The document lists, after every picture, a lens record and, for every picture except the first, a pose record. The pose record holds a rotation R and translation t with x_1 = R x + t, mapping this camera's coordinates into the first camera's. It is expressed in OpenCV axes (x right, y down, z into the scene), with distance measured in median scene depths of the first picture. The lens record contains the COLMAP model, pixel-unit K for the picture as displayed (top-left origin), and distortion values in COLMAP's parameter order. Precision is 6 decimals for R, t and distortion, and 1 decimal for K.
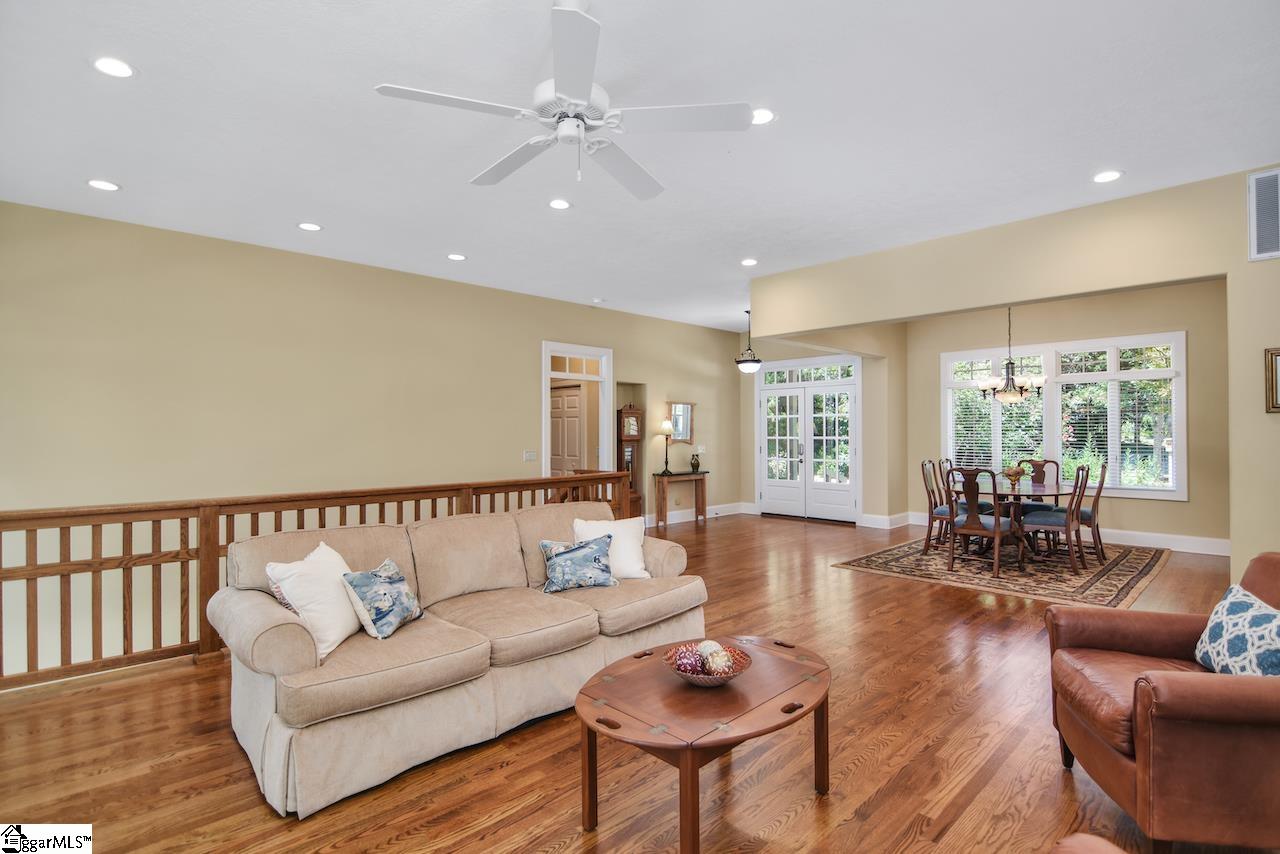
lens RADIAL K [[627.7, 0, 649.1], [0, 627.7, 420.3], [0, 0, 1]] dist [-0.011686, -0.003547]
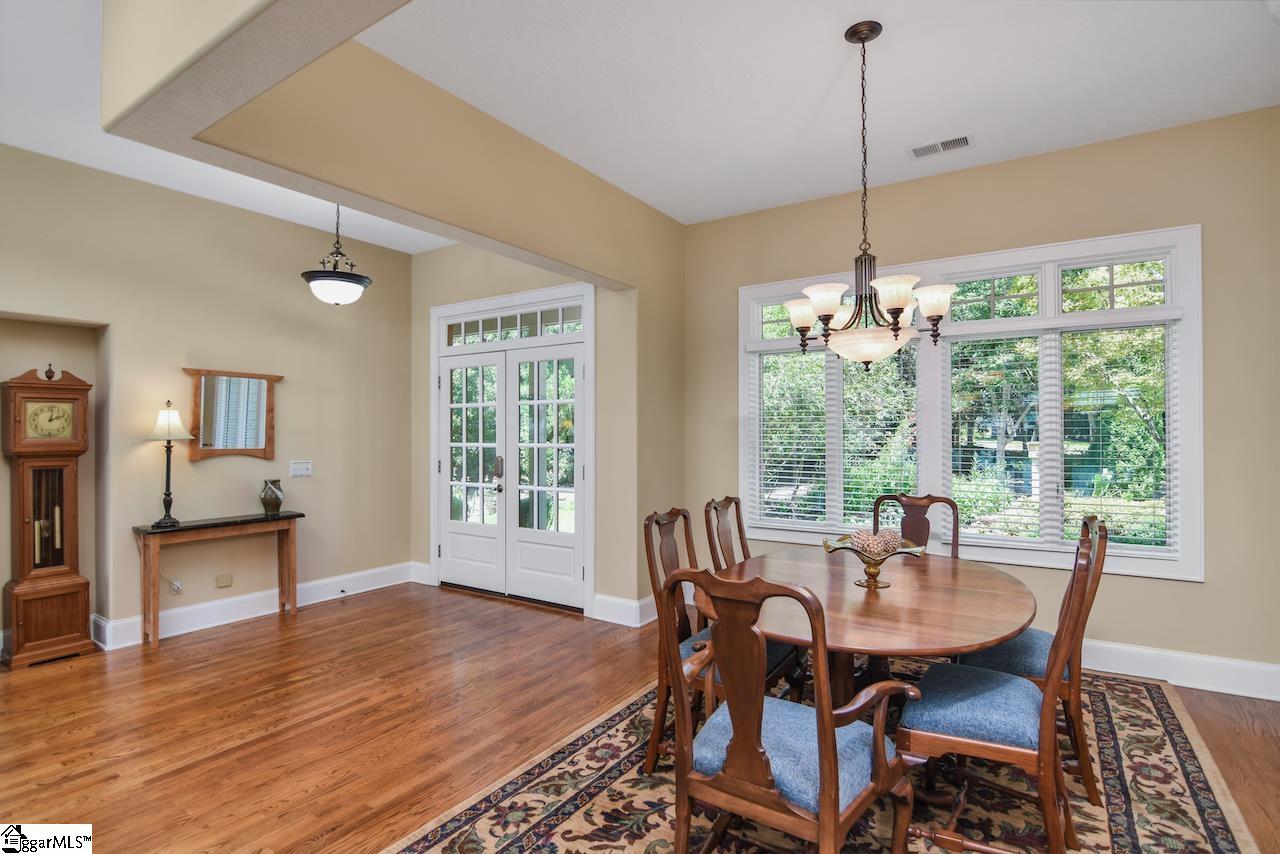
lens RADIAL K [[627.7, 0, 642.5], [0, 627.7, 424.8], [0, 0, 1]] dist [-0.011686, -0.003547]
pose [[0.978606, 0.002763, 0.205723, 0.268511], [-0.003701, 0.999984, 0.004173, 0.007827], [-0.205708, -0.004846, 0.978601, 0.479032]]
